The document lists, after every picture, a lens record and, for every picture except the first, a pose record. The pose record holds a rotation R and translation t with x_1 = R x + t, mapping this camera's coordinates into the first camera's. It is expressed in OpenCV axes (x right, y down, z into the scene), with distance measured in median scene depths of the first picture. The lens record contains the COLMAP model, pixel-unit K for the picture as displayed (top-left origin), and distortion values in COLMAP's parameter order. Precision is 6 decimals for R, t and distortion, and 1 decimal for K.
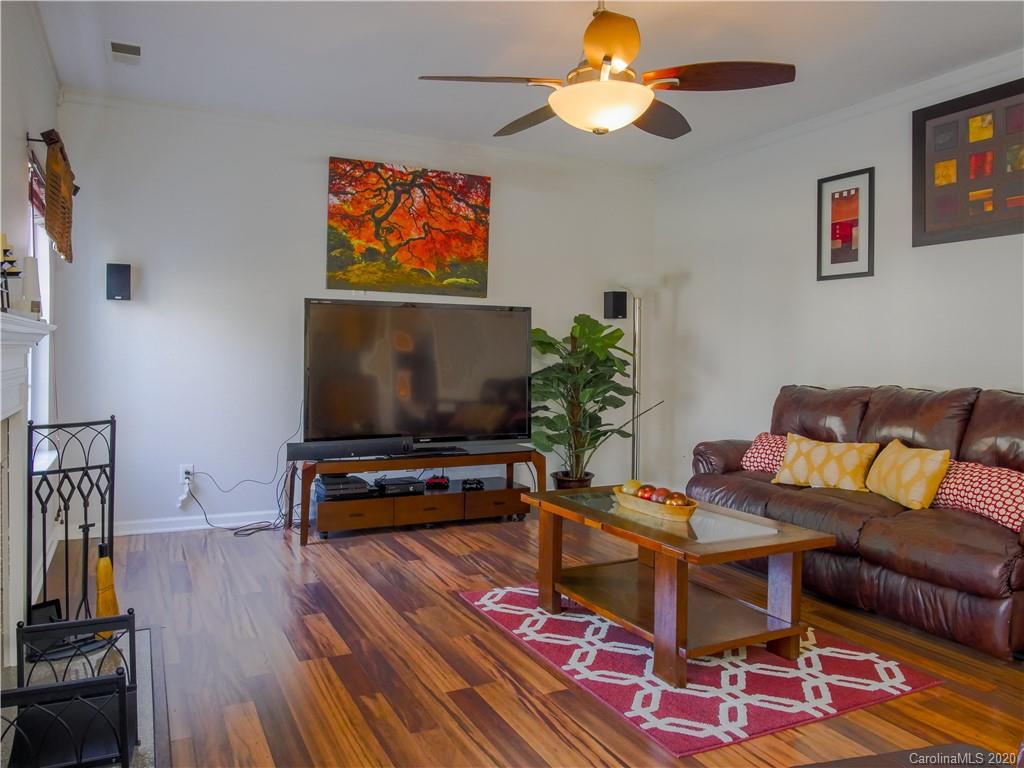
lens RADIAL K [[767.4, 0, 524.9], [0, 767.4, 356.2], [0, 0, 1]] dist [-0.029328, 0.000898]
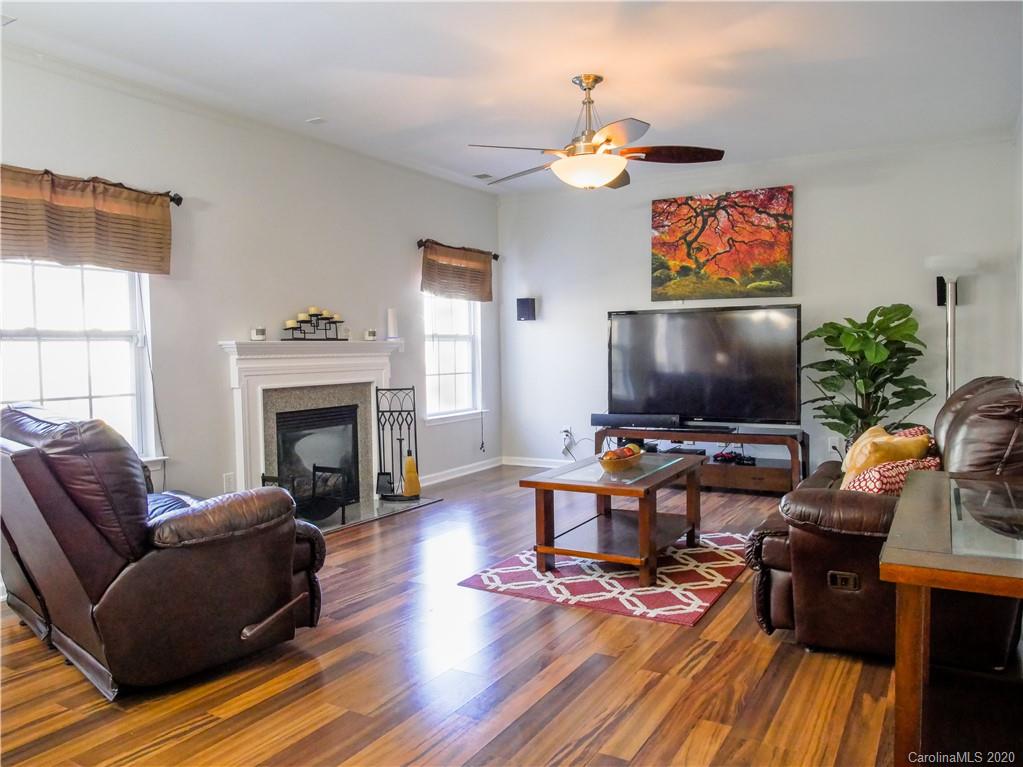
lens RADIAL K [[766.7, 0, 511.8], [0, 766.7, 384.9], [0, 0, 1]] dist [-0.029328, 0.000898]
pose [[0.544266, 0.016998, -0.838741, 0.700625], [0.017962, 0.999329, 0.031909, 0.009051], [0.838721, -0.032432, 0.543595, 0.071712]]
